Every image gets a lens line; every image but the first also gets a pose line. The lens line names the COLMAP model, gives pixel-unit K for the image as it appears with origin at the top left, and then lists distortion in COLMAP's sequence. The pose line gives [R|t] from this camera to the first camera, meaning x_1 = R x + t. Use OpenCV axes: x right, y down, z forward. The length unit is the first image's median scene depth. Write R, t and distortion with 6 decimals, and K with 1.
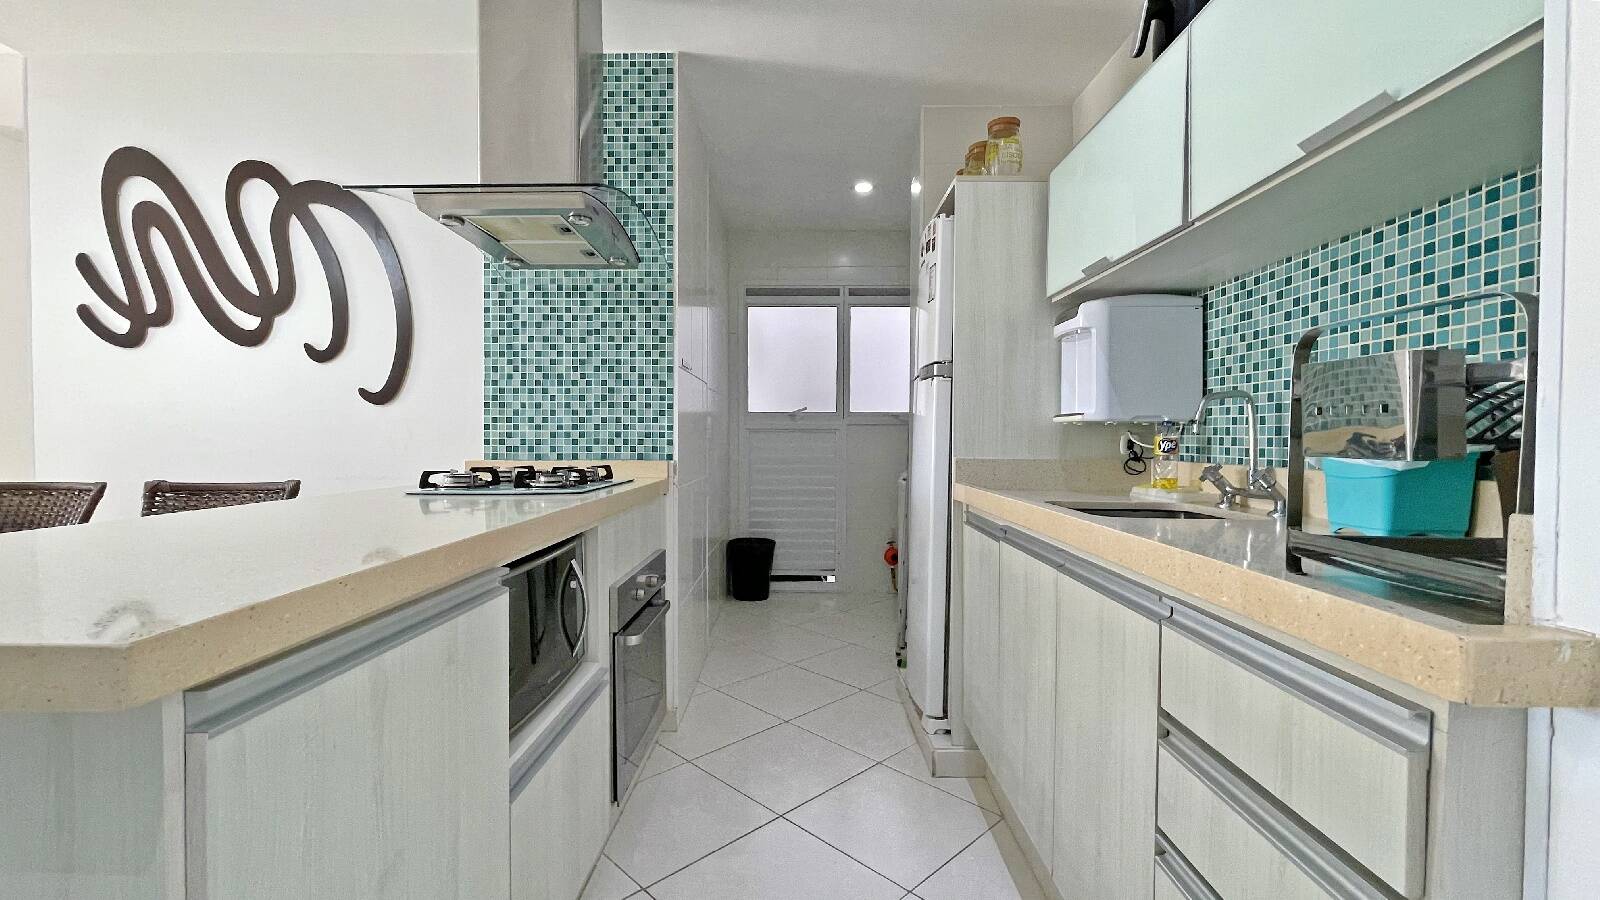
lens RADIAL K [[665.8, 0, 795.9], [0, 665.8, 449.5], [0, 0, 1]] dist [0.001174, 0.000146]
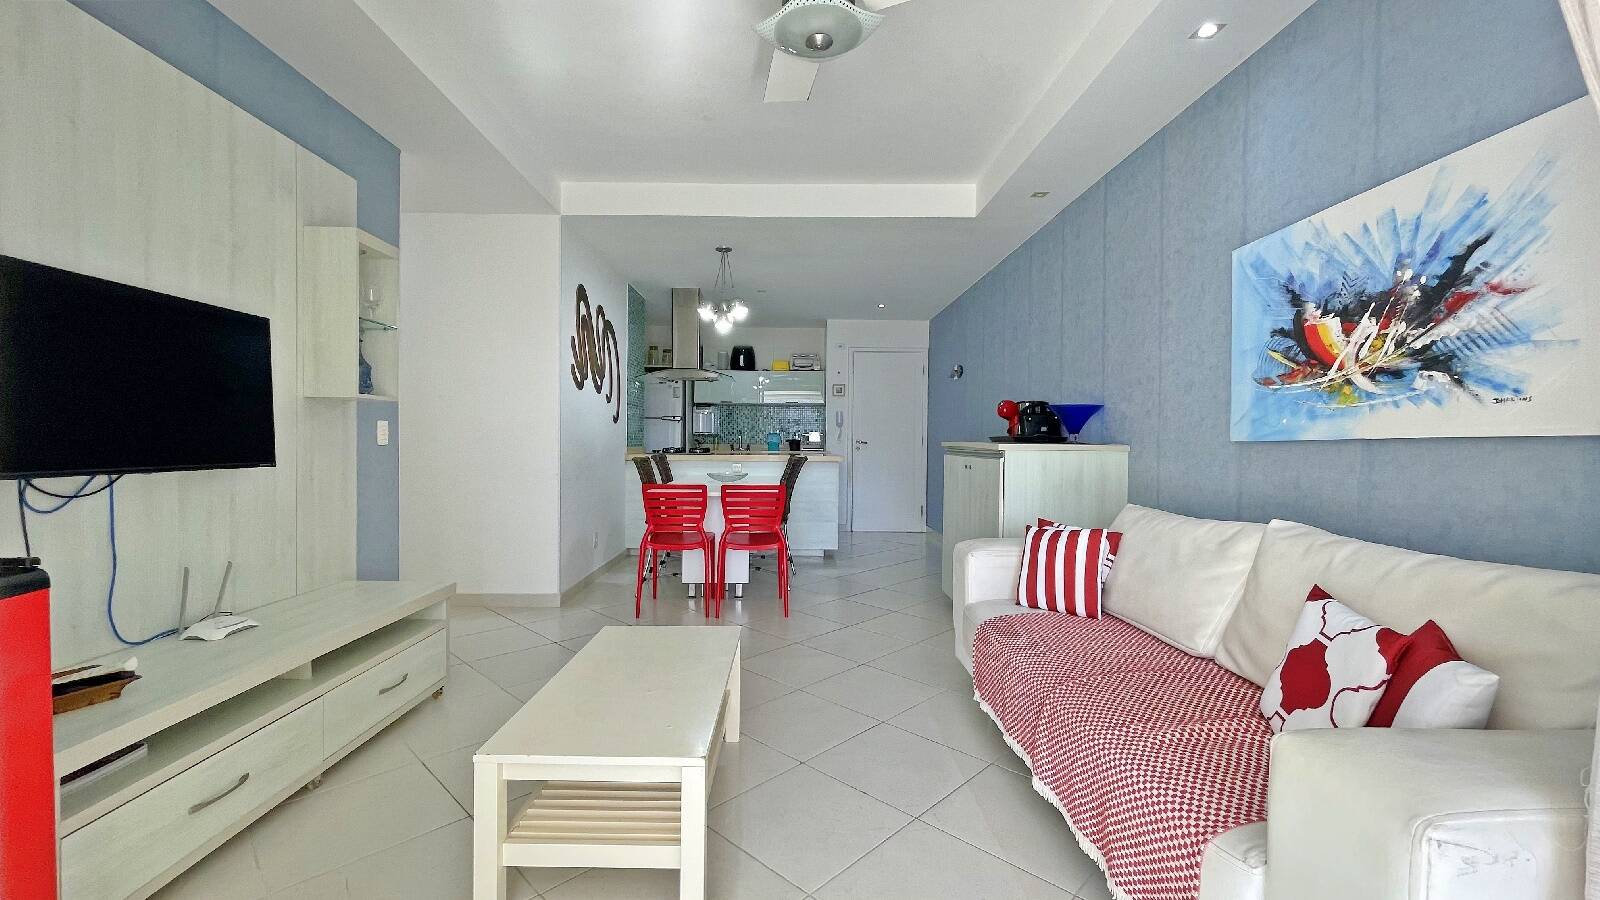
lens RADIAL K [[645.8, 0, 800.0], [0, 645.8, 450.0], [0, 0, 1]] dist [0.000226, -0.000134]
pose [[-0.032854, -0.018506, 0.999289, -2.860134], [0.009046, 0.999782, 0.018812, -0.010006], [-0.999419, 0.009657, -0.032679, 0.437794]]
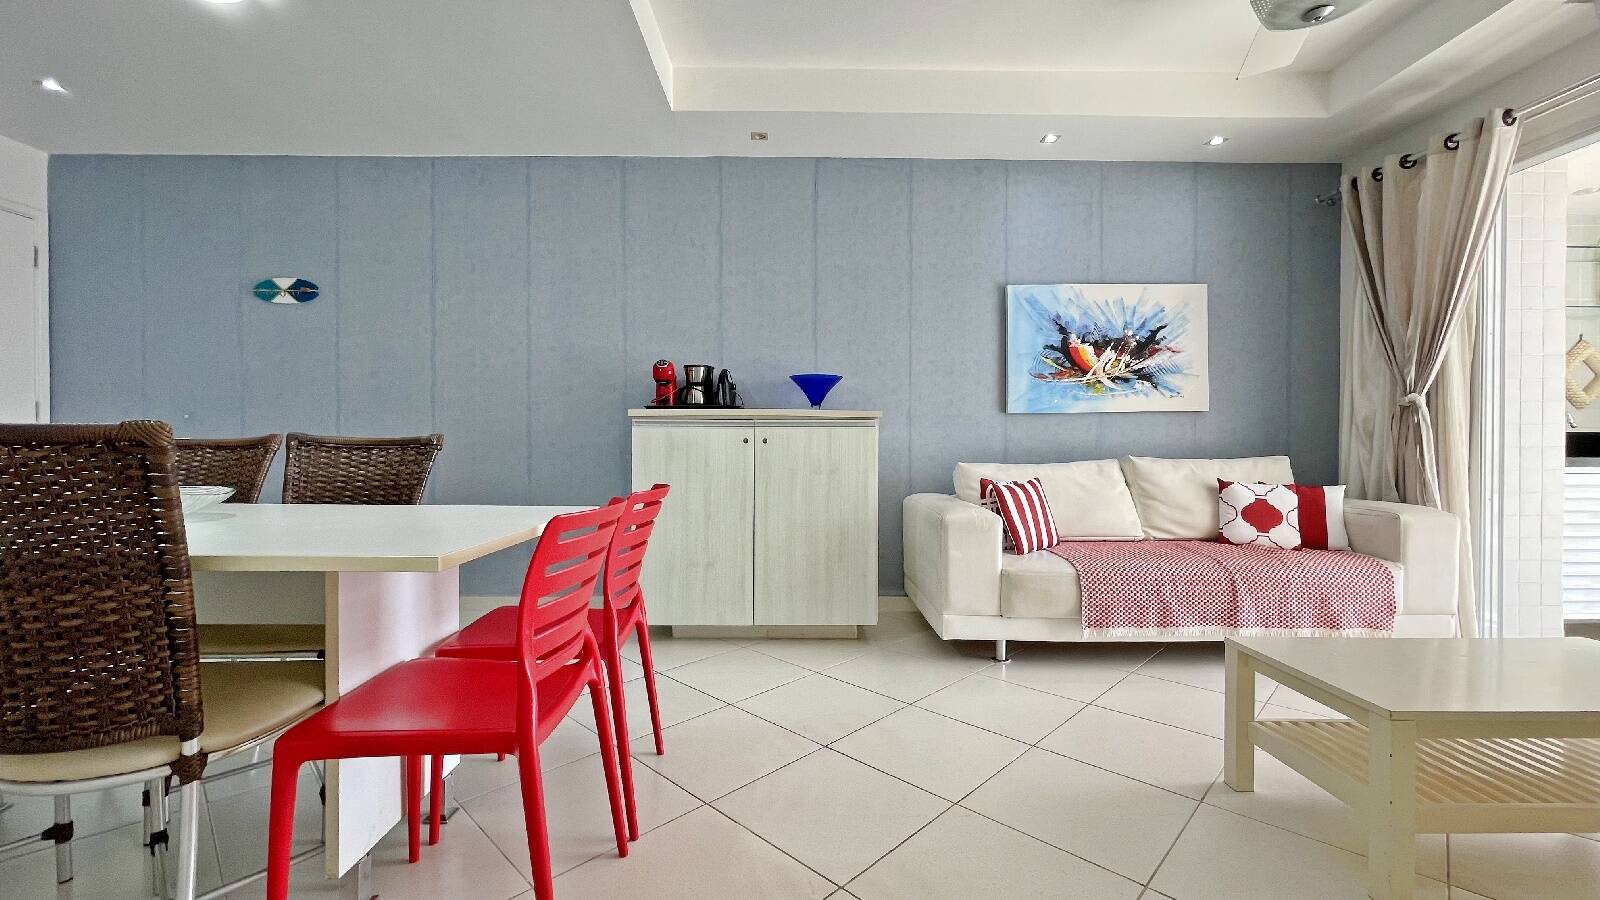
lens RADIAL K [[651.0, 0, 797.1], [0, 651.0, 449.7], [0, 0, 1]] dist [-0.002880, 0.001044]
pose [[-0.999796, -0.004165, -0.019752, -1.416411], [-0.004698, 0.999624, 0.027018, 0.045373], [0.019632, 0.027105, -0.999440, 1.204973]]
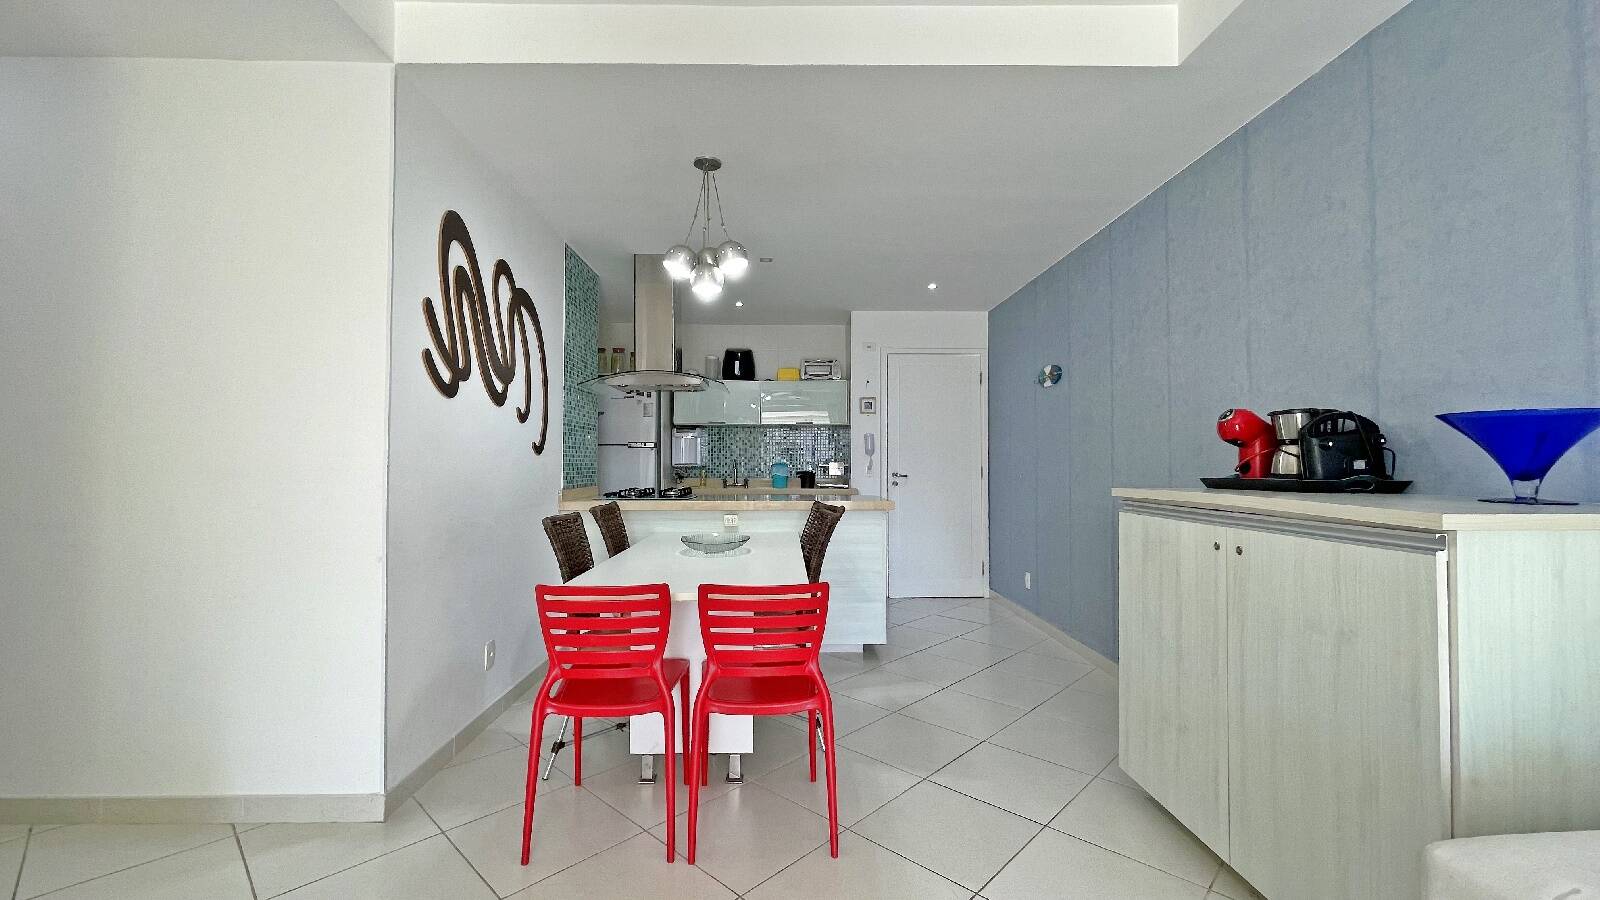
lens RADIAL K [[645.8, 0, 800.0], [0, 645.8, 450.0], [0, 0, 1]] dist [0.000226, -0.000134]
pose [[-0.041043, 0.019427, 0.998969, -2.047158], [0.017102, 0.999678, -0.018738, -0.039847], [-0.999011, 0.016315, -0.041362, 0.488053]]
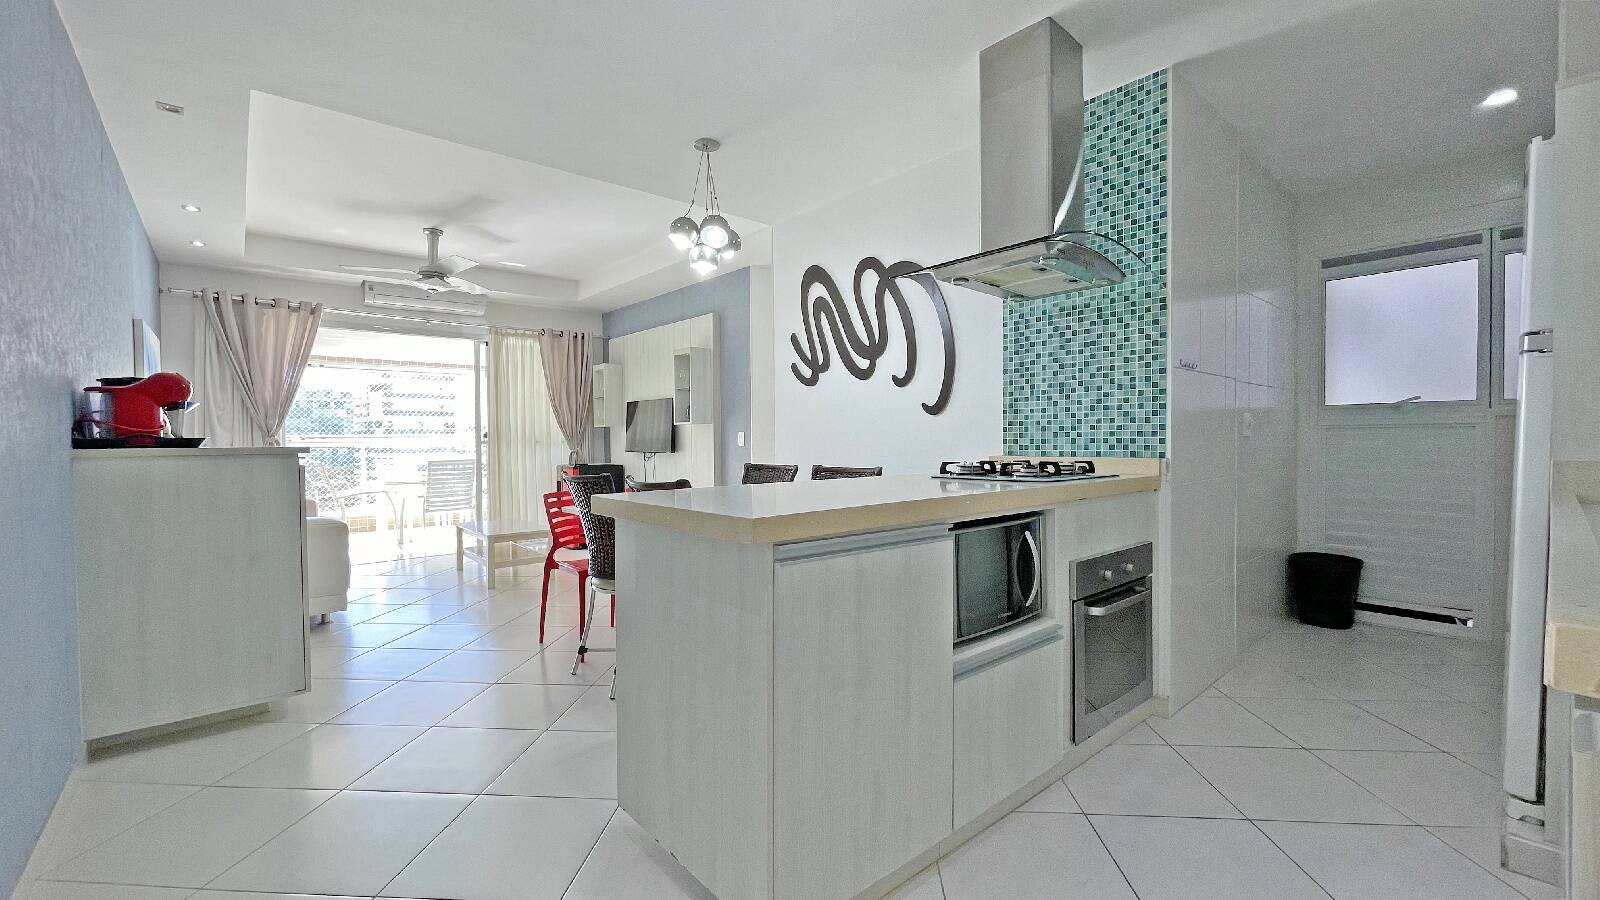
lens RADIAL K [[651.0, 0, 797.1], [0, 651.0, 449.7], [0, 0, 1]] dist [-0.002880, 0.001044]
pose [[0.663504, 0.004815, -0.748158, 0.196902], [-0.005295, 0.999984, 0.001740, 0.004337], [0.748154, 0.002807, 0.663519, -0.108288]]
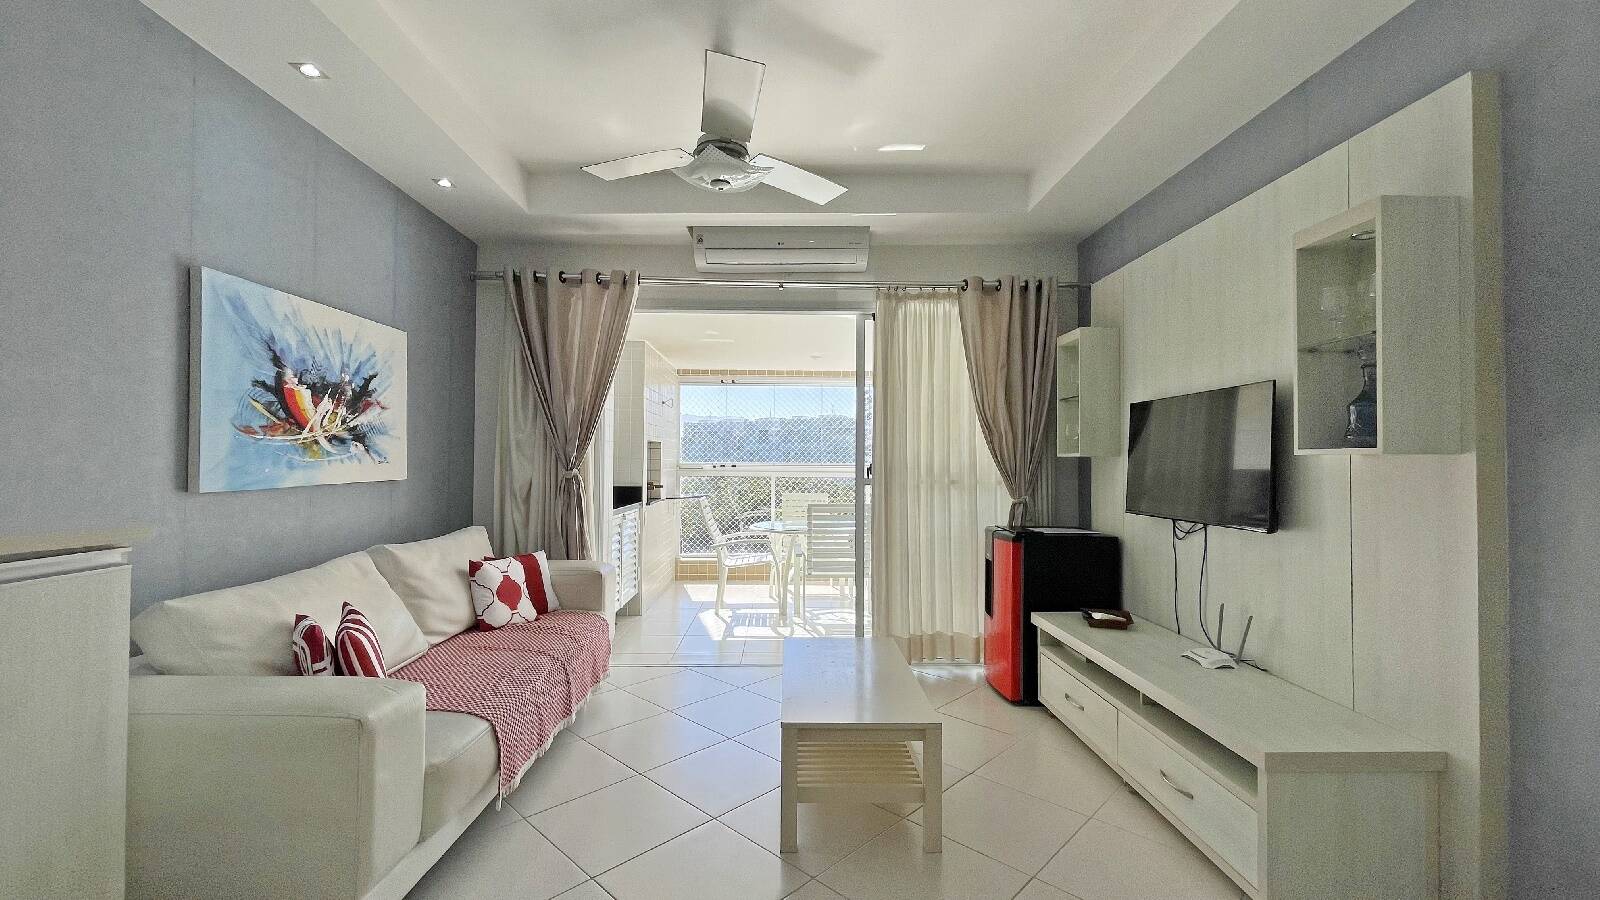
lens RADIAL K [[655.1, 0, 798.0], [0, 655.1, 451.4], [0, 0, 1]] dist [-0.001354, -0.000432]
pose [[0.033964, -0.020062, -0.999222, -1.072396], [-0.024286, 0.999487, -0.020893, -0.052191], [0.999128, 0.024976, 0.033459, 0.481437]]
